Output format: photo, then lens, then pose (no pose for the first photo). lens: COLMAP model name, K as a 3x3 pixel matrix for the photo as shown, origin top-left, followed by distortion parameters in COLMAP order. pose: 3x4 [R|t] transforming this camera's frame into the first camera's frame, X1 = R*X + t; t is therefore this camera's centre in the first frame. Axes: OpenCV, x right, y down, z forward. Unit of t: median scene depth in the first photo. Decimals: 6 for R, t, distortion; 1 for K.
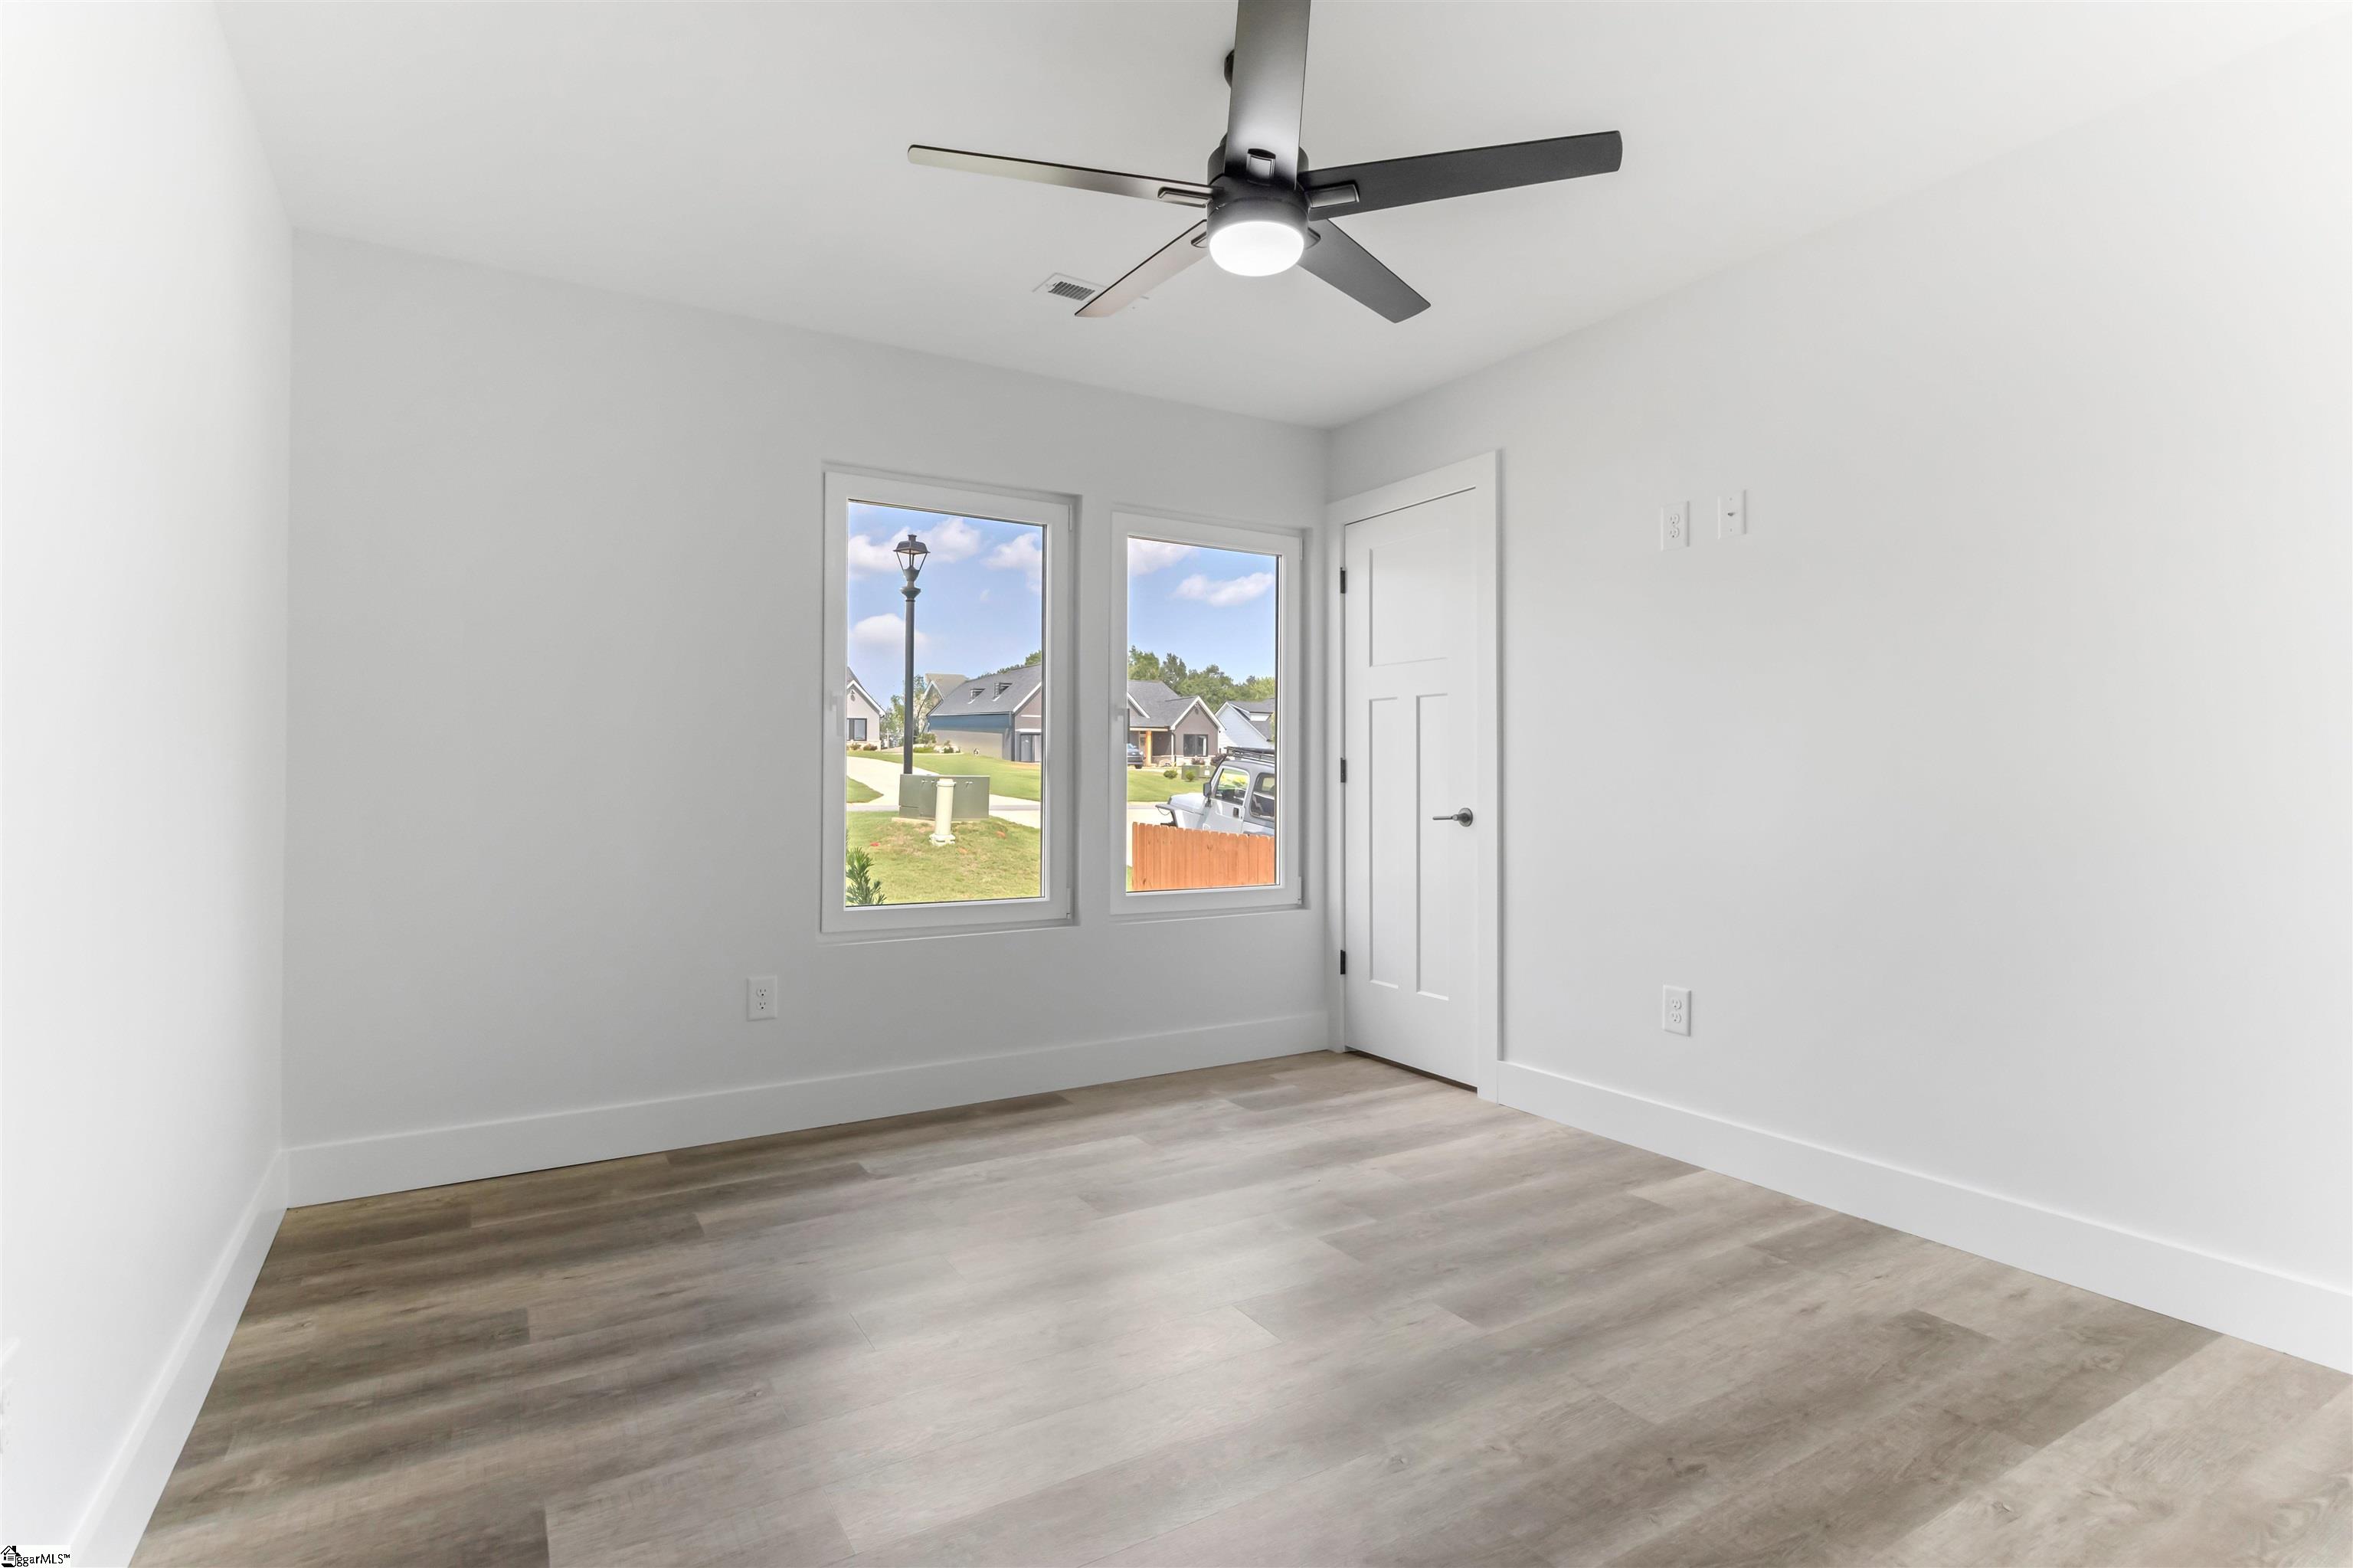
lens RADIAL K [[1127.5, 0, 1165.0], [0, 1127.5, 775.4], [0, 0, 1]] dist [0.004714, -0.000013]
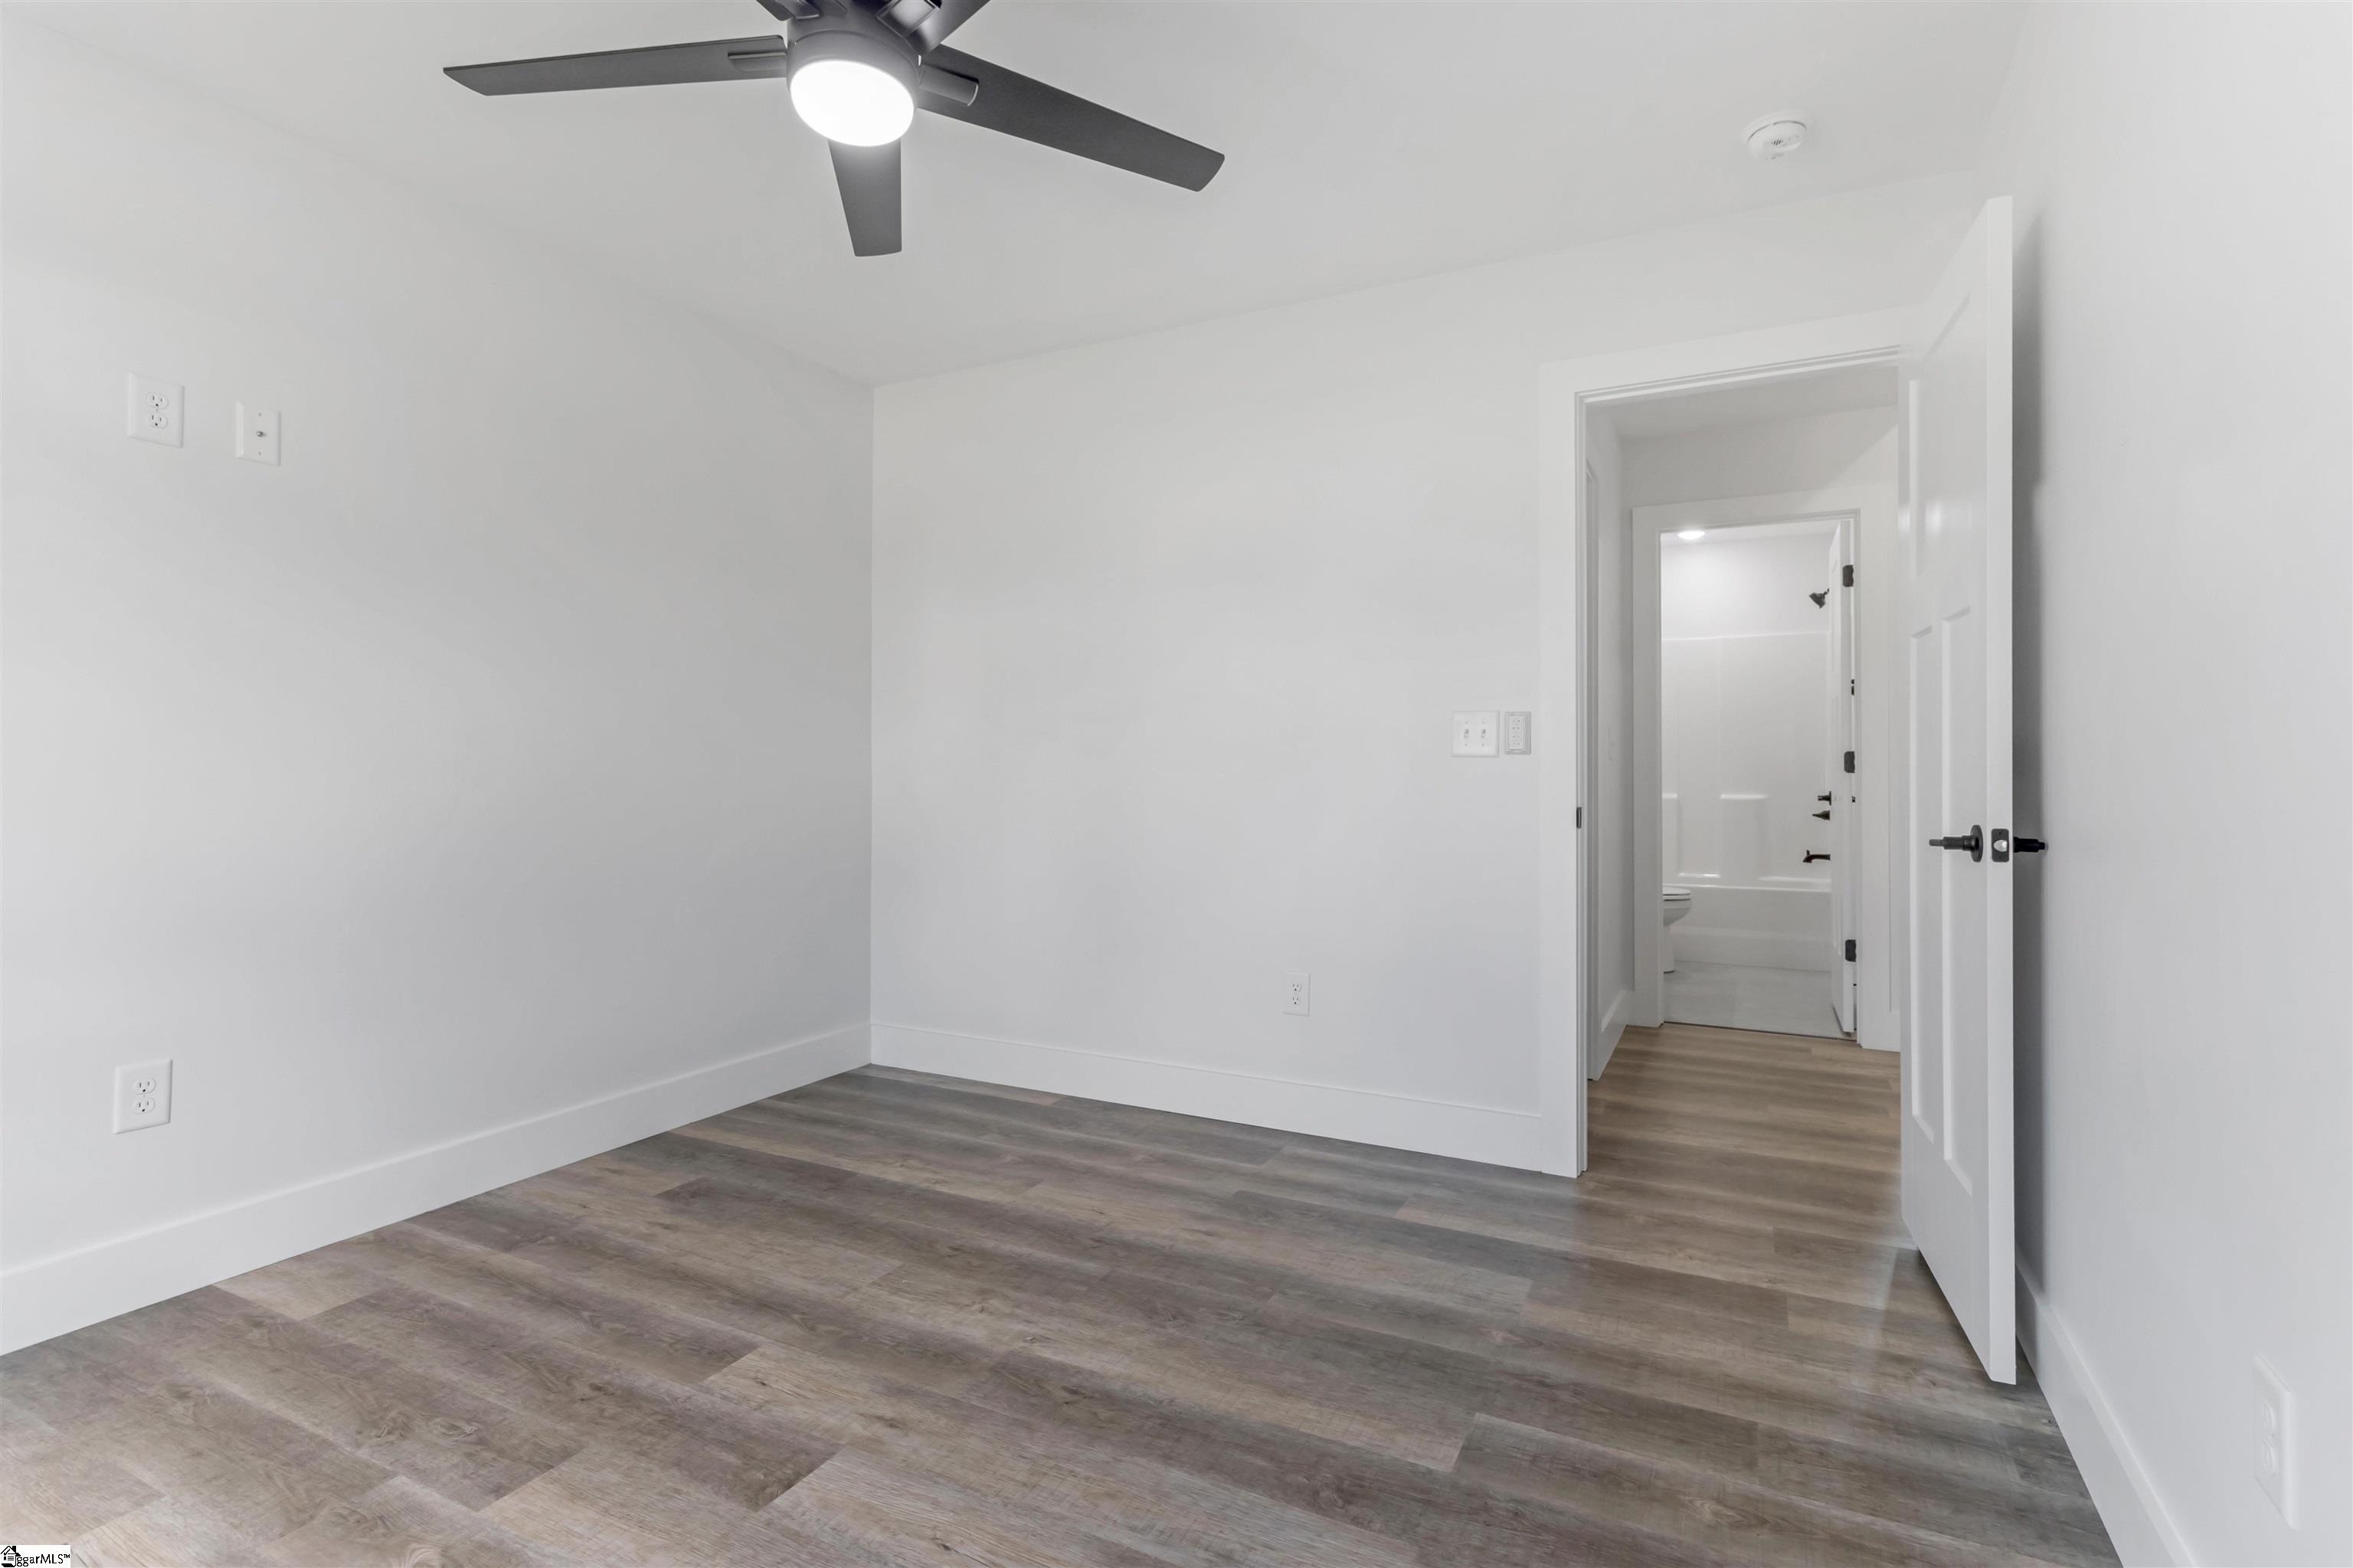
lens RADIAL K [[1127.5, 0, 1176.7], [0, 1127.5, 781.3], [0, 0, 1]] dist [0.004714, -0.000013]
pose [[-0.525913, -0.009910, 0.850480, -0.639047], [-0.003696, 0.999949, 0.009366, 0.003719], [-0.850530, 0.001782, -0.525923, 1.083920]]
